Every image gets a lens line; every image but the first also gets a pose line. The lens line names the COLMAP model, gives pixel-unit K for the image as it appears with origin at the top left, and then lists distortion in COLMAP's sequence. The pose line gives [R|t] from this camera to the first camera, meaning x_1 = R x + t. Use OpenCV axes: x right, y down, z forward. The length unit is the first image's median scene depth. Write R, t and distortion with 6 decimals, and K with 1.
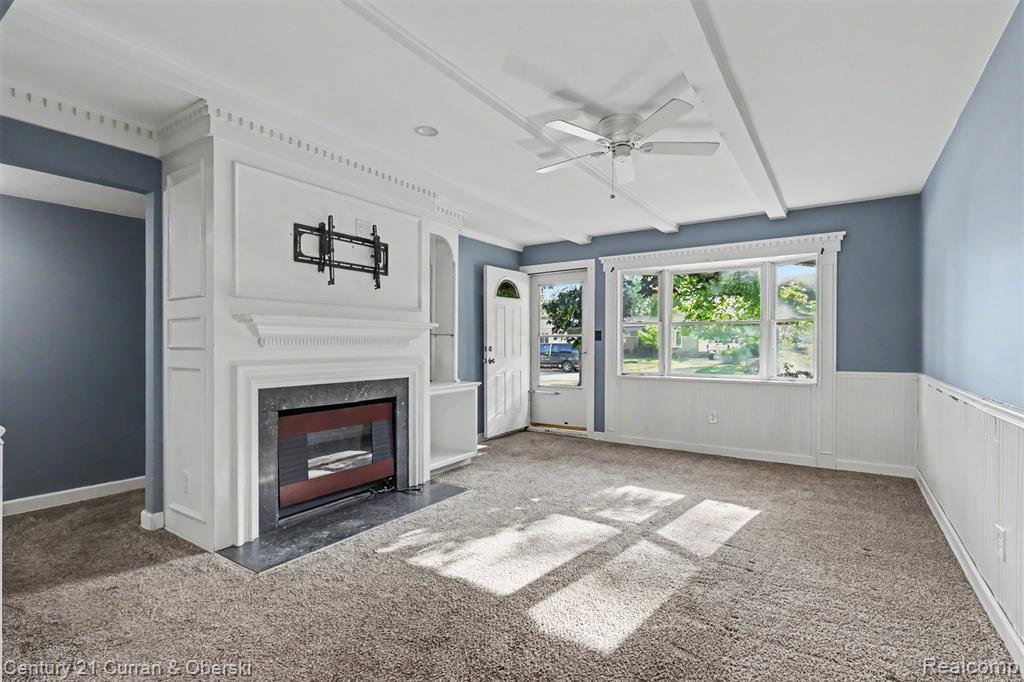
lens RADIAL K [[483.5, 0, 515.0], [0, 483.5, 346.2], [0, 0, 1]] dist [0.003142, 0.000244]
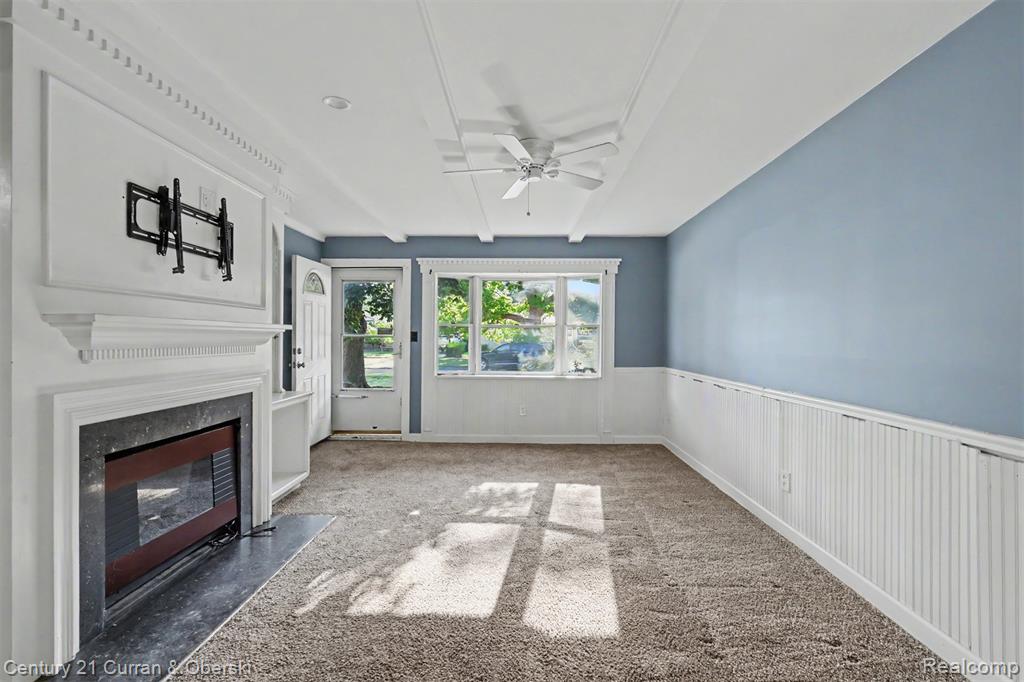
lens RADIAL K [[479.3, 0, 512.0], [0, 479.3, 341.0], [0, 0, 1]] dist [0.009688, -0.000586]
pose [[0.841074, 0.000473, 0.540920, -0.317531], [-0.001703, 0.999997, 0.001774, -0.024533], [-0.540918, -0.002413, 0.841072, 0.103118]]
